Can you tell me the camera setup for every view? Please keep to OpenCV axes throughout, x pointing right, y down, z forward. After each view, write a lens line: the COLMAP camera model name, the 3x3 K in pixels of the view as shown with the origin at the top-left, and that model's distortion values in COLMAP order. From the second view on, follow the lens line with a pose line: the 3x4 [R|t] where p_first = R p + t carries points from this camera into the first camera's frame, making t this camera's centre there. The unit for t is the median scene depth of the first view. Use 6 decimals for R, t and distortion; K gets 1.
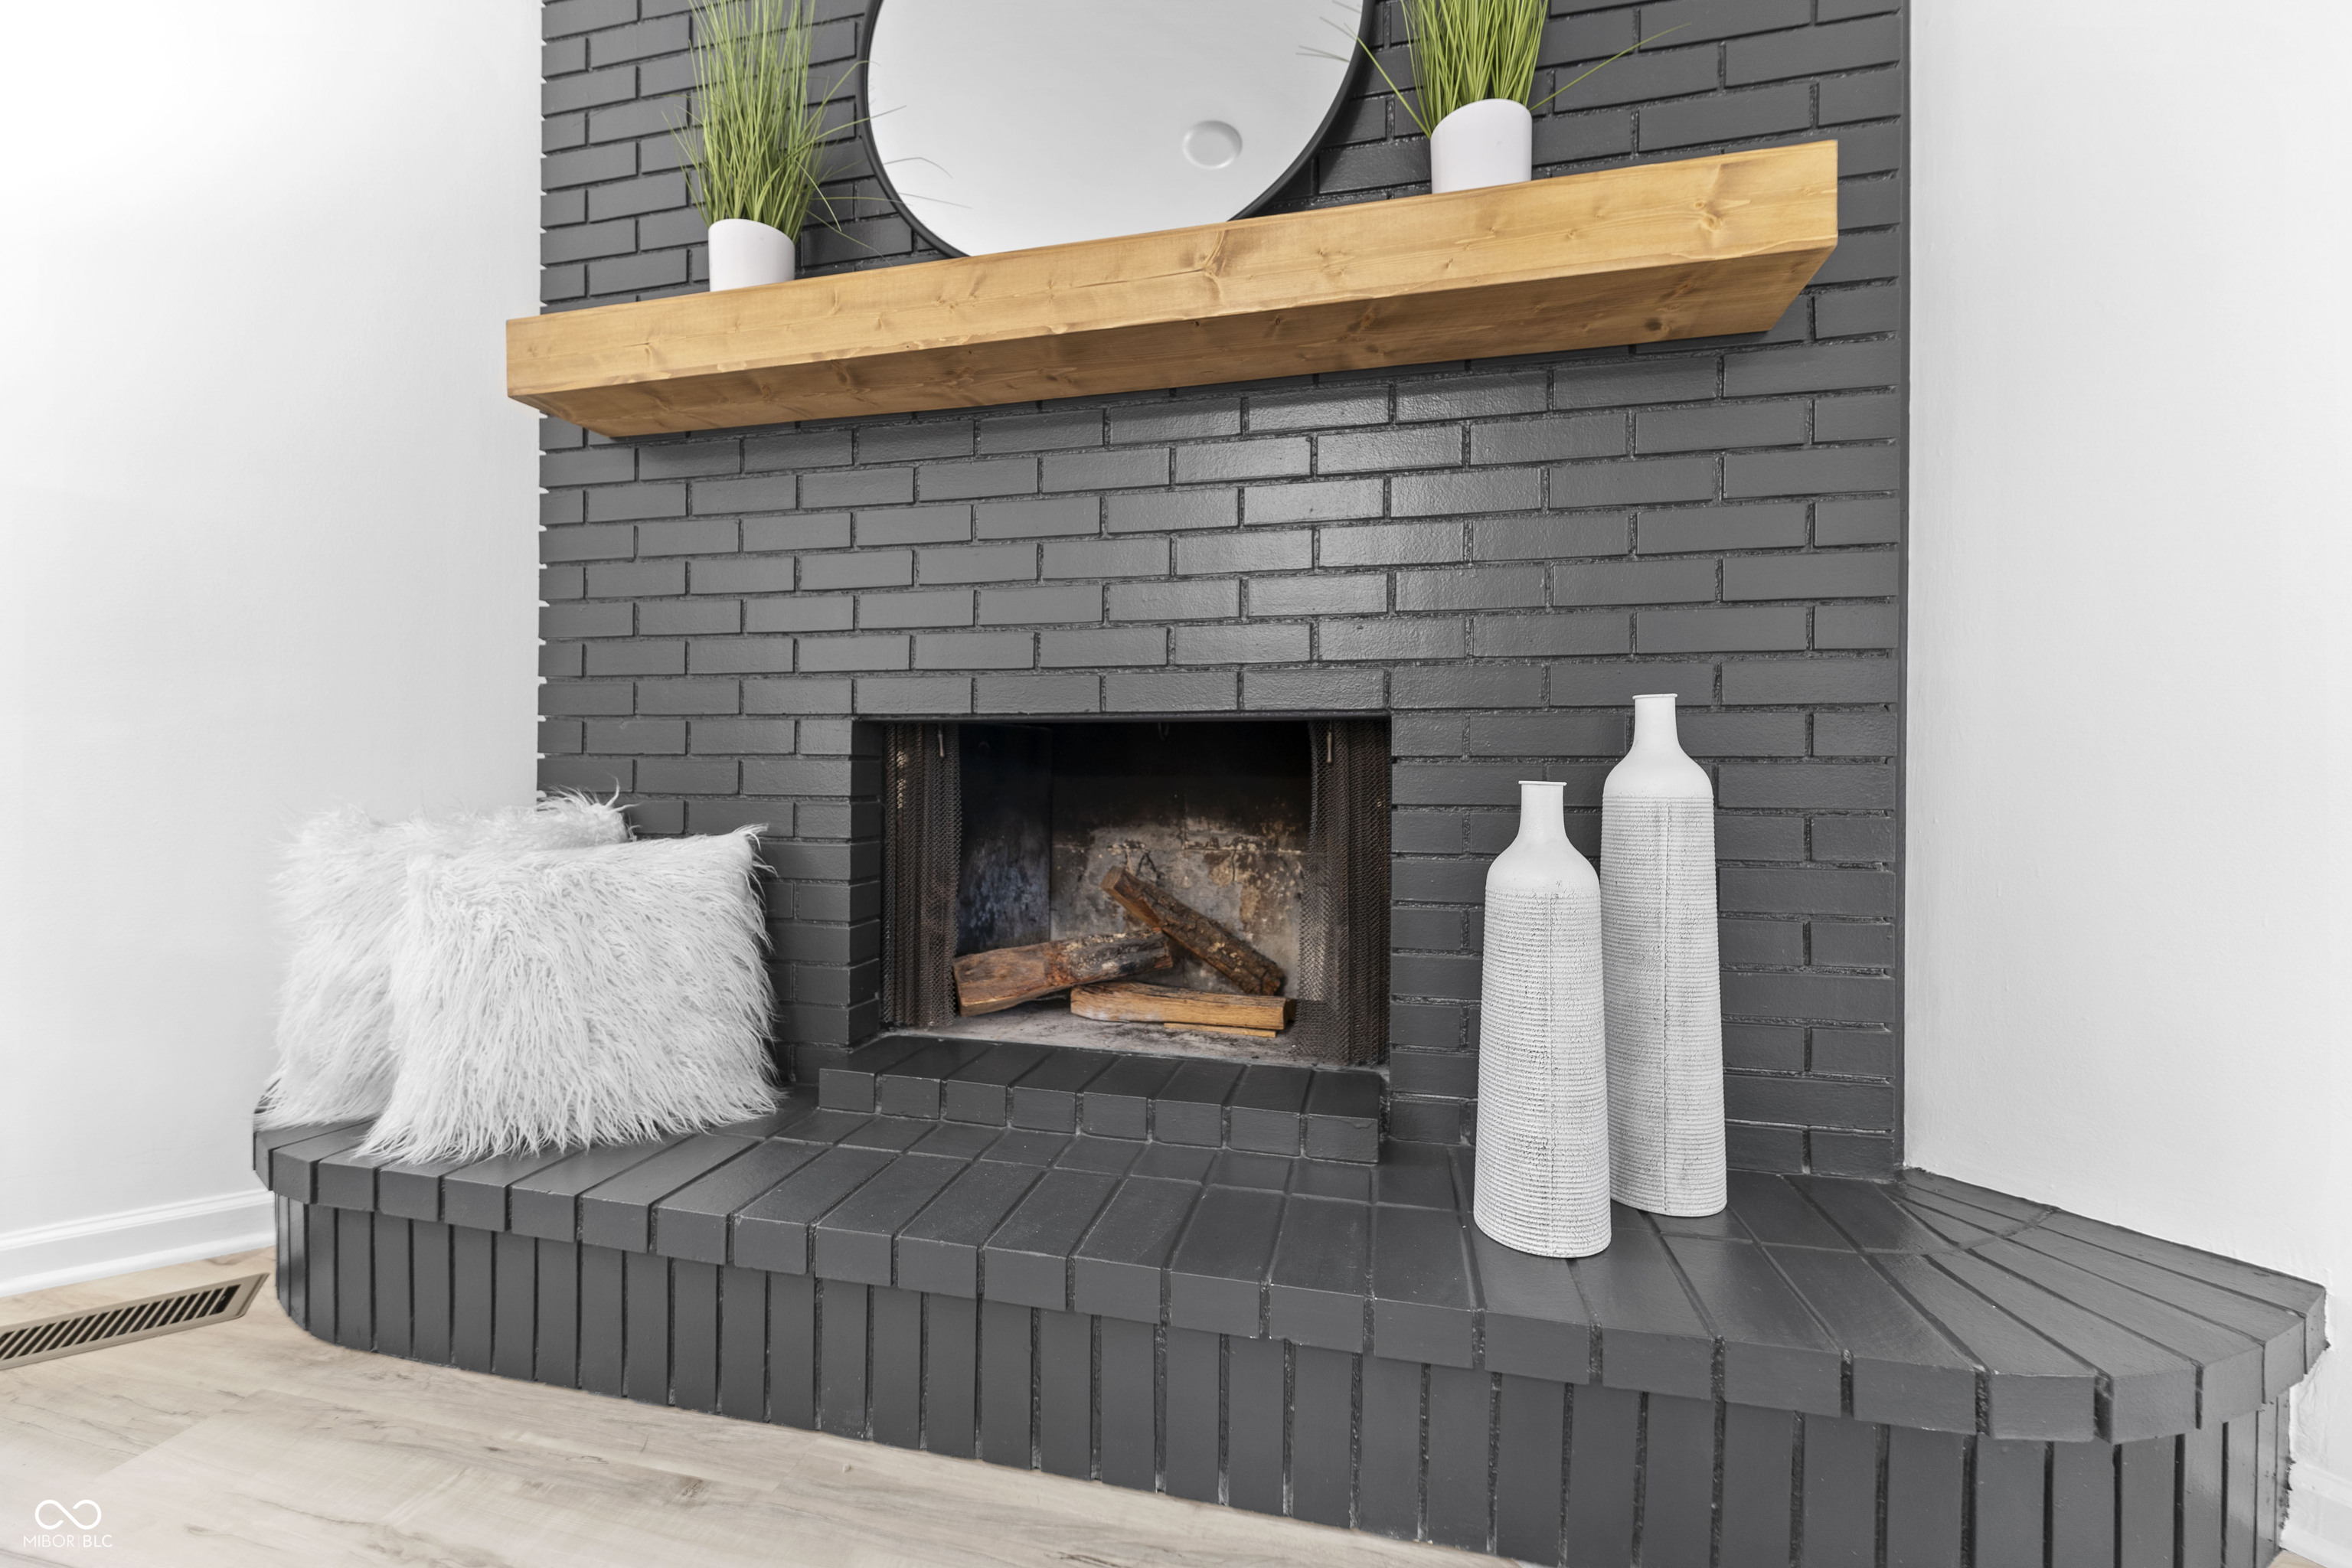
lens RADIAL K [[945.2, 0, 1172.1], [0, 945.2, 774.5], [0, 0, 1]] dist [-0.001601, -0.000231]
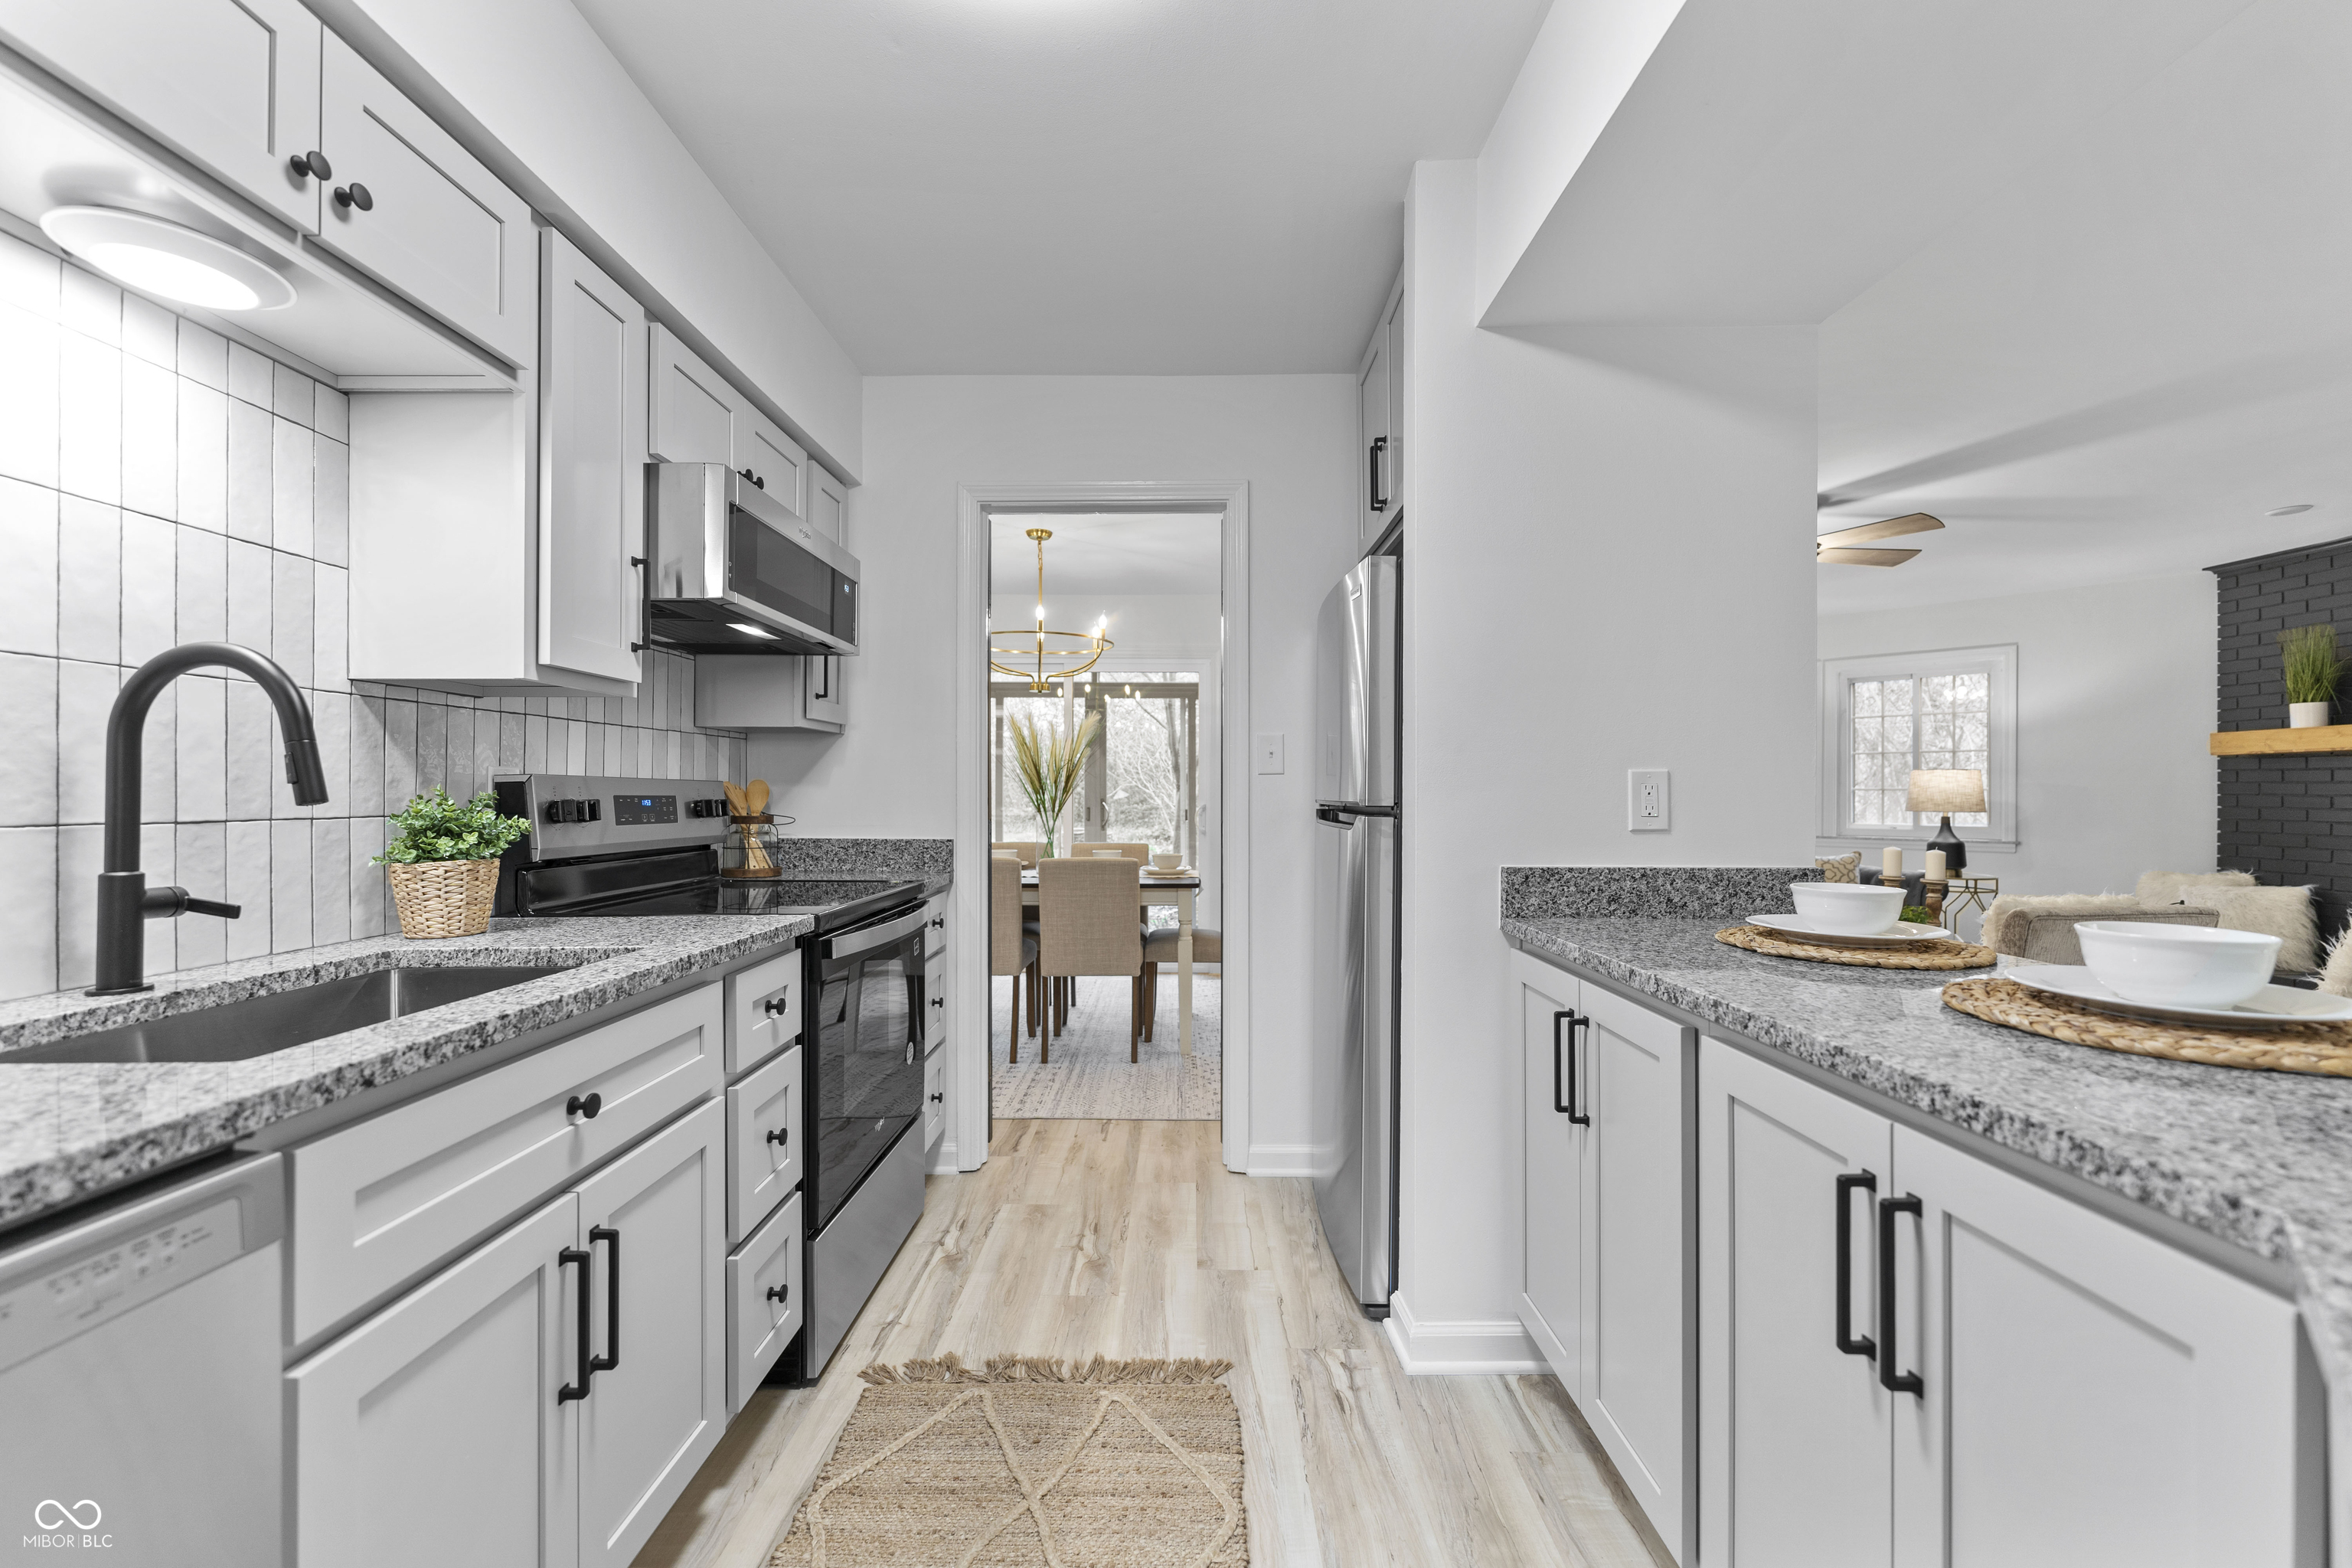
lens RADIAL K [[941.9, 0, 1174.4], [0, 941.9, 793.2], [0, 0, 1]] dist [0.002786, 0.000062]
pose [[0.218339, -0.004458, -0.975863, 1.992578], [-0.003306, 0.999980, -0.005308, -0.243951], [0.975867, 0.004386, 0.218320, -3.734629]]
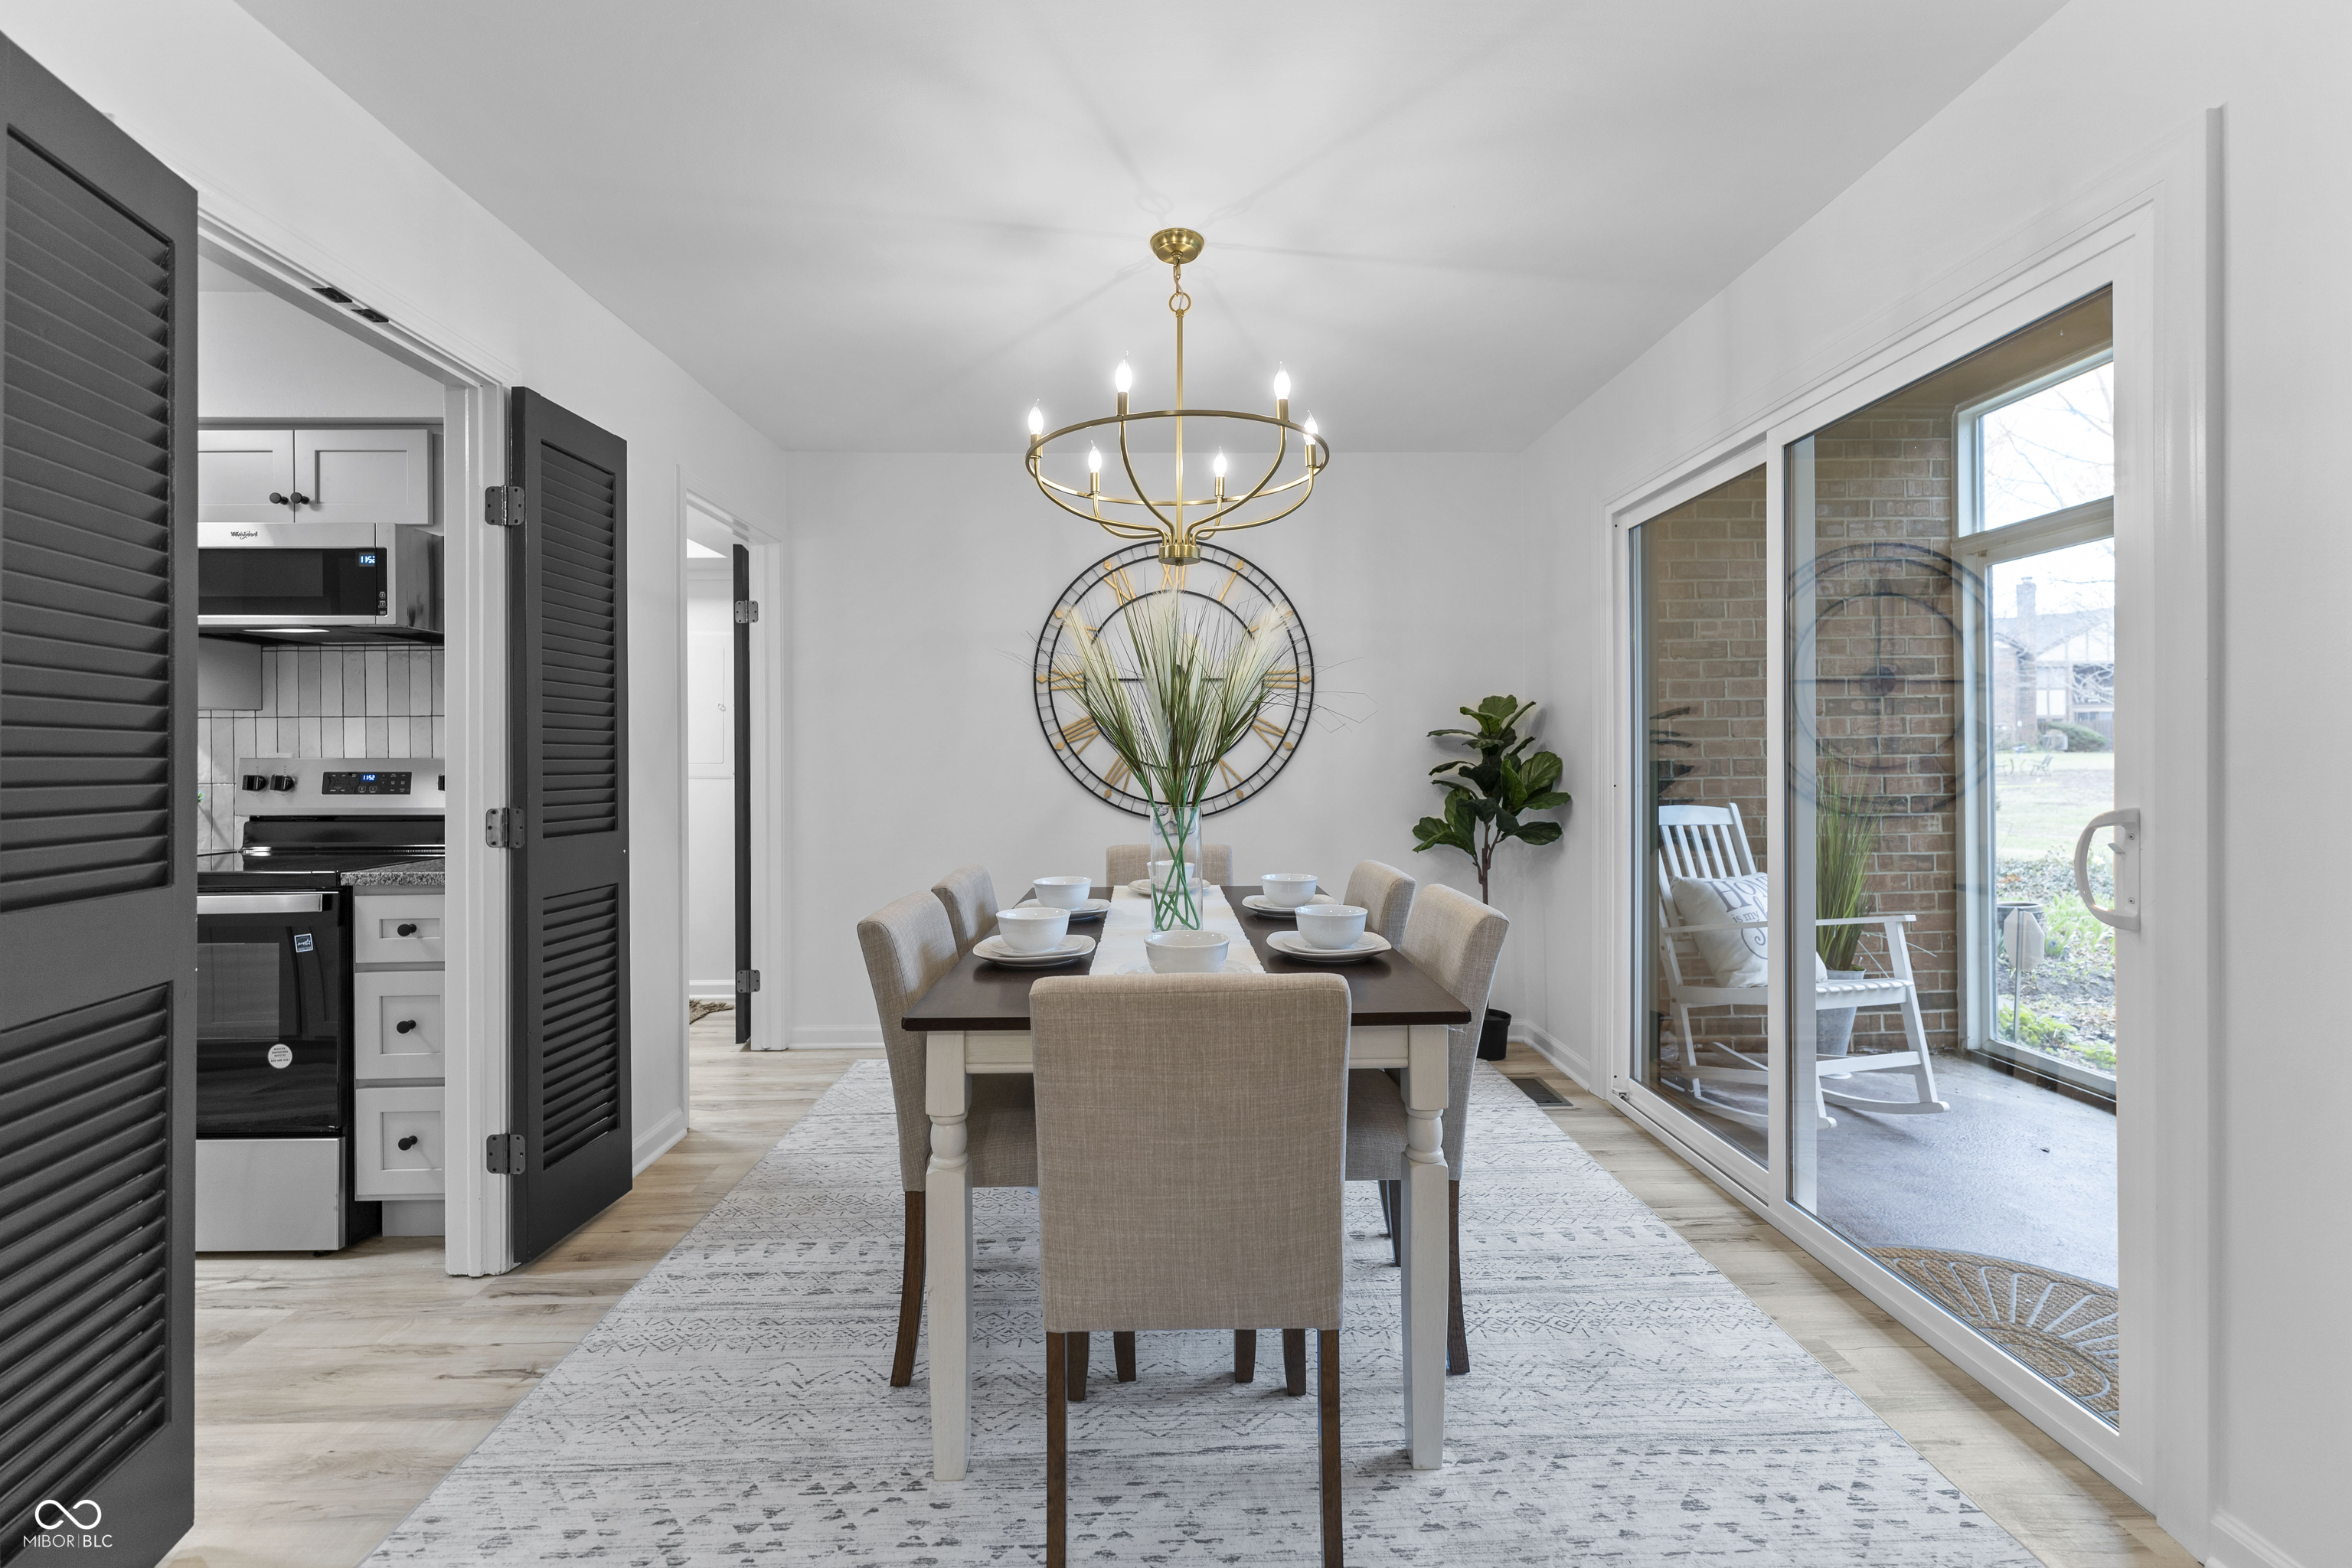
lens RADIAL K [[950.2, 0, 1178.0], [0, 950.2, 751.9], [0, 0, 1]] dist [0.001829, 0.000398]
pose [[-0.970771, -0.002303, -0.239997, -0.922922], [-0.000155, 0.999960, -0.008970, -0.269160], [0.240008, -0.008670, -0.970732, -1.880356]]
